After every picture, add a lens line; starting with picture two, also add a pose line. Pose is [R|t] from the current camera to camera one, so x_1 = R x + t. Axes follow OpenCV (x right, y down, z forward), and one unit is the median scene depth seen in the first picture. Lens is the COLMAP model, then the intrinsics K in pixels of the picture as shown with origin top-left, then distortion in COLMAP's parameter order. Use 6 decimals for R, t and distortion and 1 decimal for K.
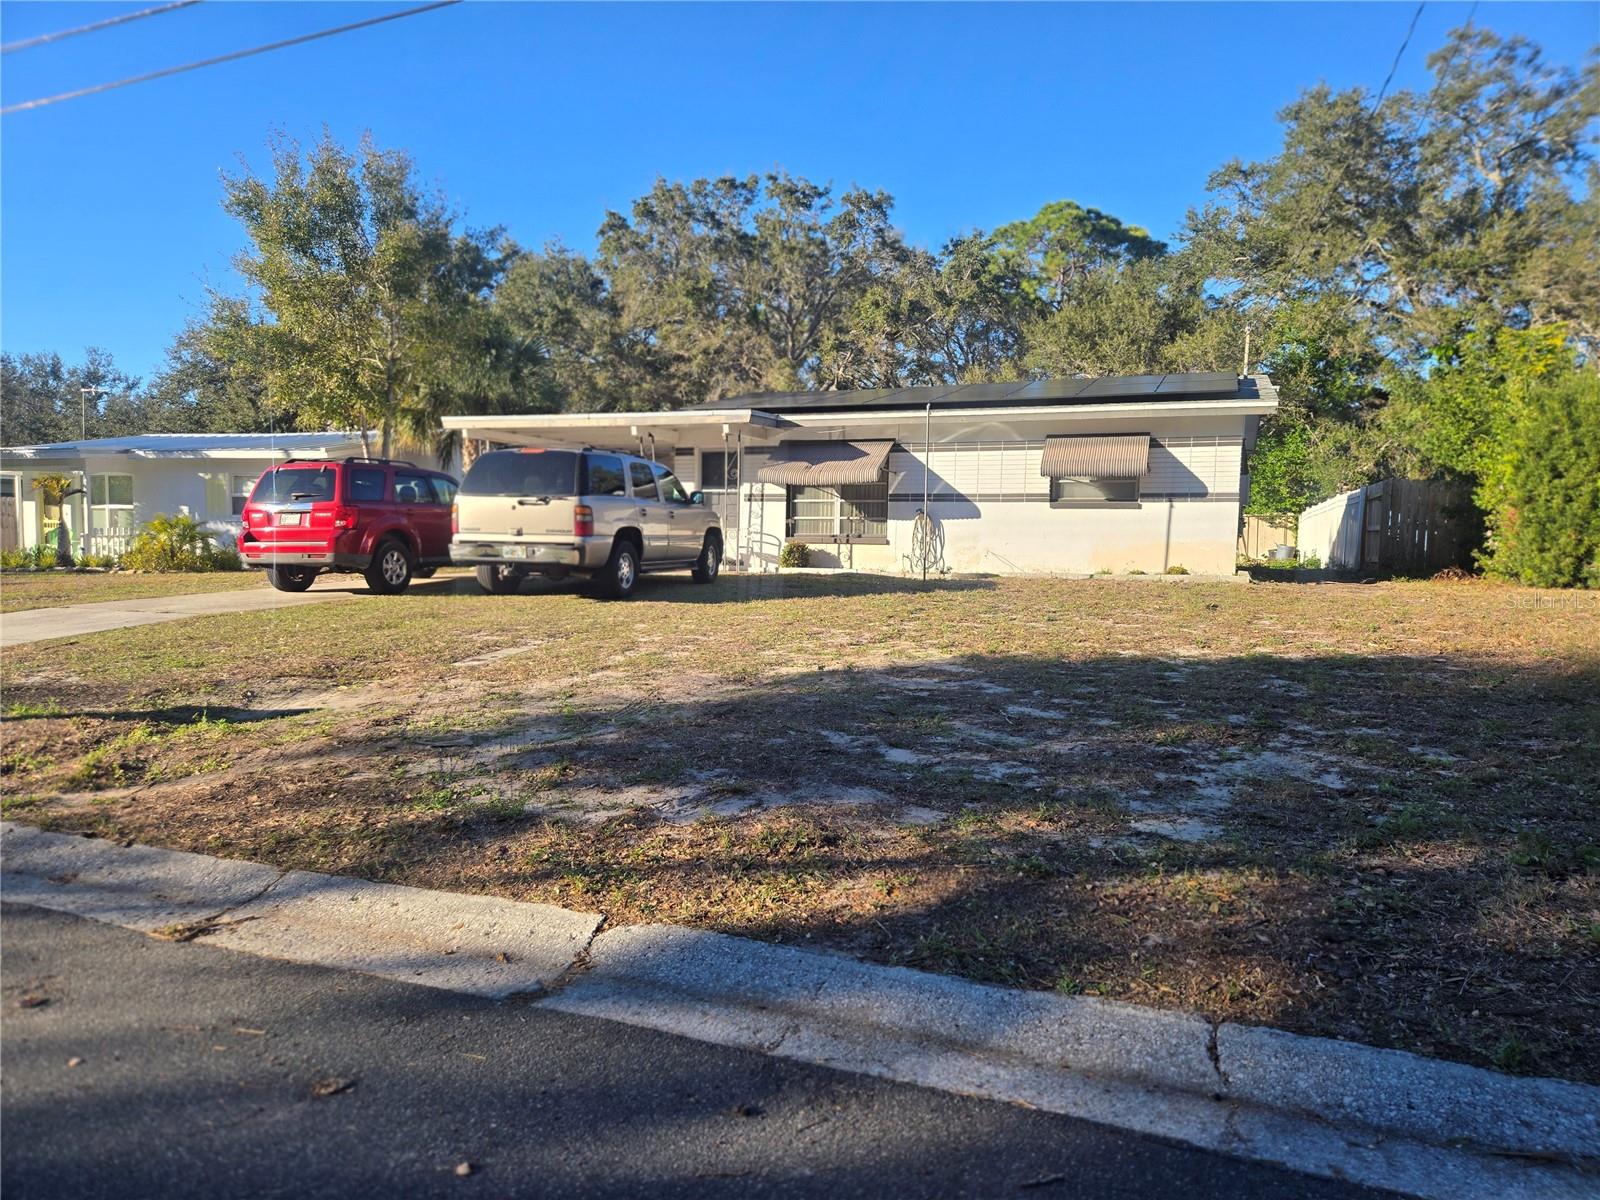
lens RADIAL K [[1074.4, 0, 787.5], [0, 1074.4, 621.0], [0, 0, 1]] dist [0.081894, -0.070967]
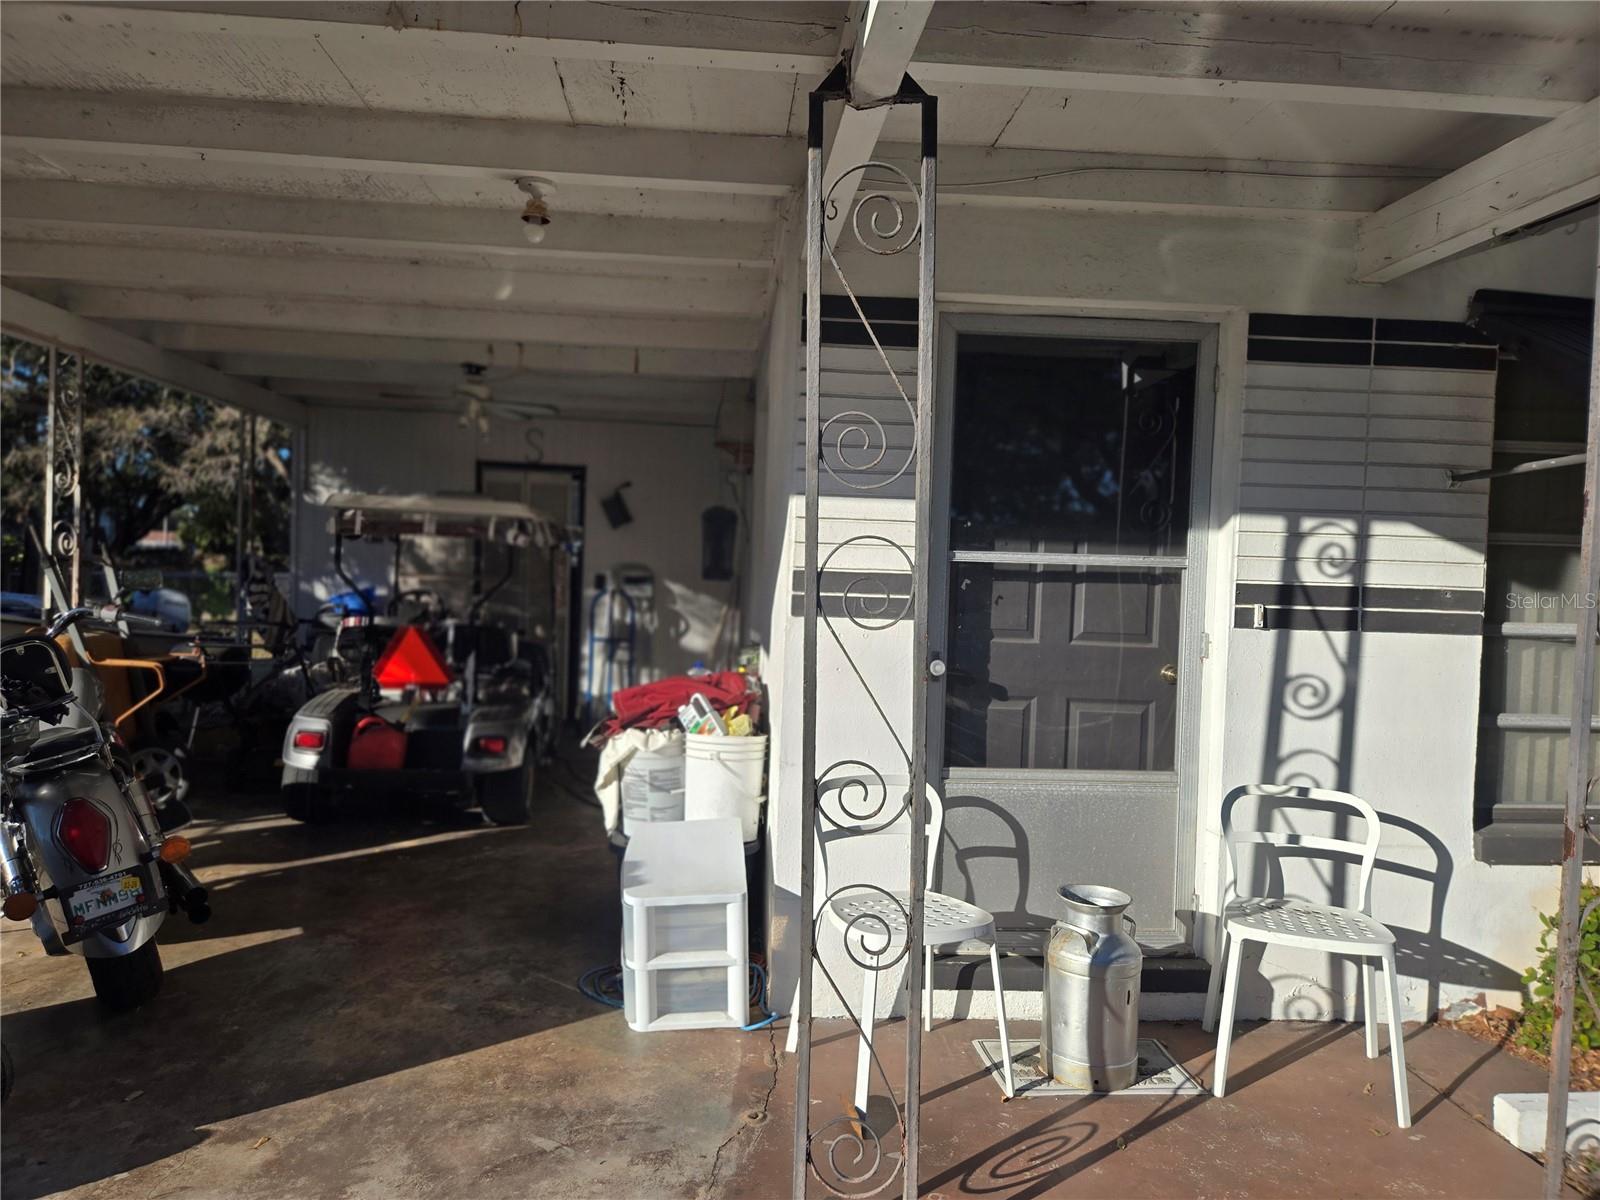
lens RADIAL K [[1074.4, 0, 790.8], [0, 1074.4, 599.8], [0, 0, 1]] dist [0.081894, -0.070967]
pose [[0.897709, -0.002433, 0.440582, -0.203489], [0.015941, 0.999509, -0.026960, -0.123972], [-0.440301, 0.031226, 0.897307, 0.967556]]
